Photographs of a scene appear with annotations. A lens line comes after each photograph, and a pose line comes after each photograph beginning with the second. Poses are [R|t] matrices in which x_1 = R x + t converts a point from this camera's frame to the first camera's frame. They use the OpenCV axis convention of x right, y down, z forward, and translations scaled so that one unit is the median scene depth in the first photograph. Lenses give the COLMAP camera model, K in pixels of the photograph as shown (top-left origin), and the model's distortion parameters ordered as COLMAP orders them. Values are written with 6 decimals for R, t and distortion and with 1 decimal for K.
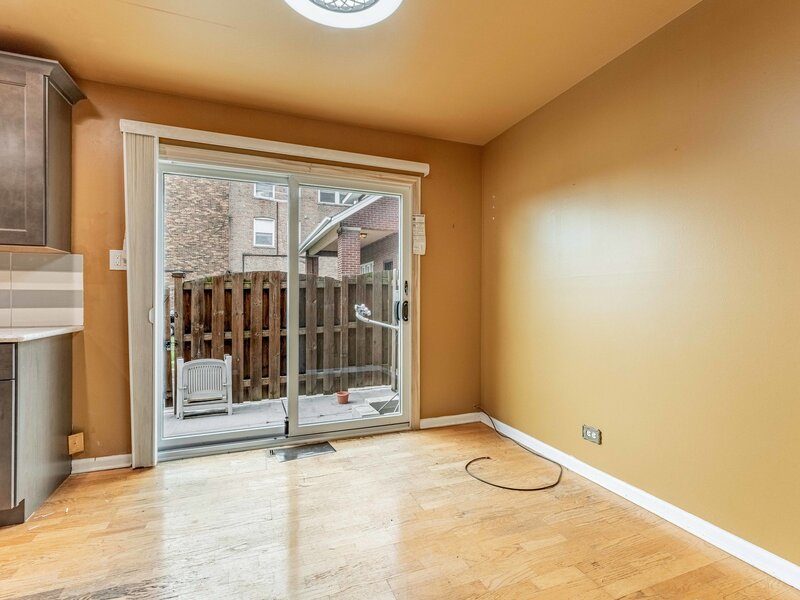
lens RADIAL K [[371.0, 0, 393.9], [0, 371.0, 298.4], [0, 0, 1]] dist [-0.000336, -0.000405]
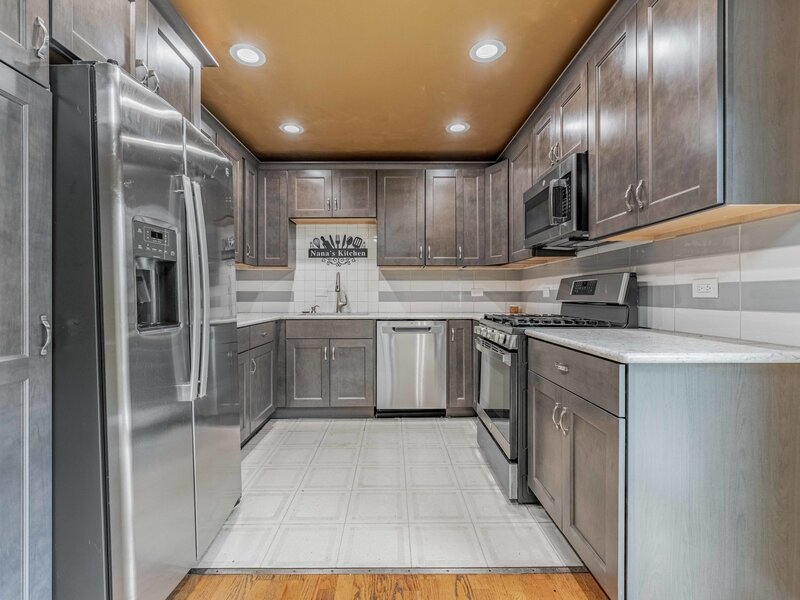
lens RADIAL K [[371.0, 0, 393.9], [0, 371.0, 298.4], [0, 0, 1]] dist [-0.000336, -0.000405]
pose [[-0.358448, 0.000709, -0.933549, -0.248770], [0.005408, 0.999985, -0.001317, 0.001647], [0.933534, -0.005521, -0.358446, 0.844742]]
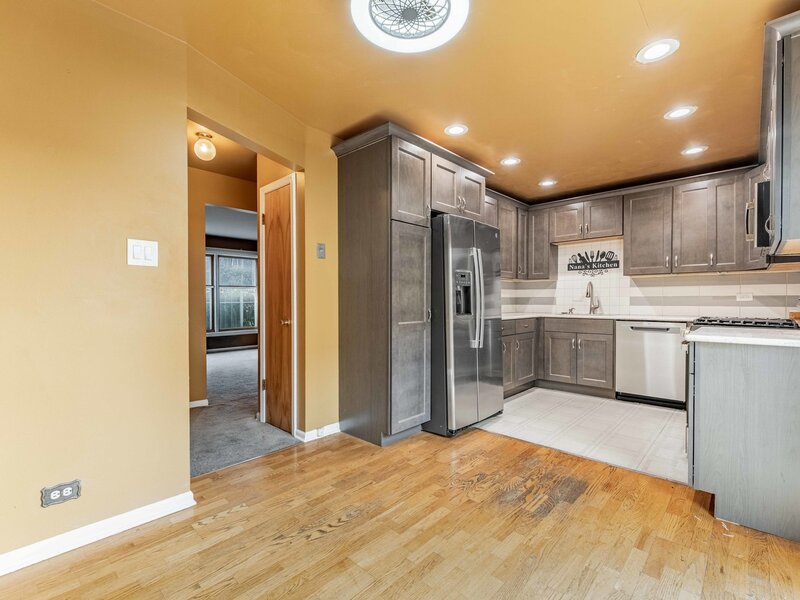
lens RADIAL K [[369.8, 0, 412.5], [0, 369.8, 306.8], [0, 0, 1]] dist [0.000350, 0.000168]
pose [[-0.889478, 0.004456, -0.456956, 0.248799], [0.000294, 0.999958, 0.009180, 0.003324], [0.456978, 0.008031, -0.889442, 1.593923]]
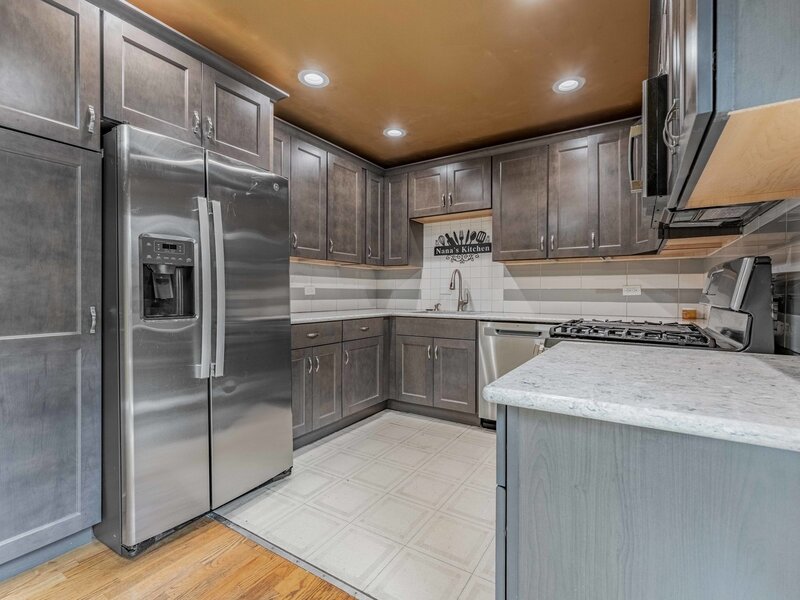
lens RADIAL K [[369.6, 0, 404.4], [0, 369.6, 296.0], [0, 0, 1]] dist [0.000763, 0.000145]
pose [[-0.796589, -0.003986, -0.604508, -0.667100], [-0.003872, 0.999991, -0.001492, -0.001315], [0.604509, 0.001152, -0.796598, 1.256628]]
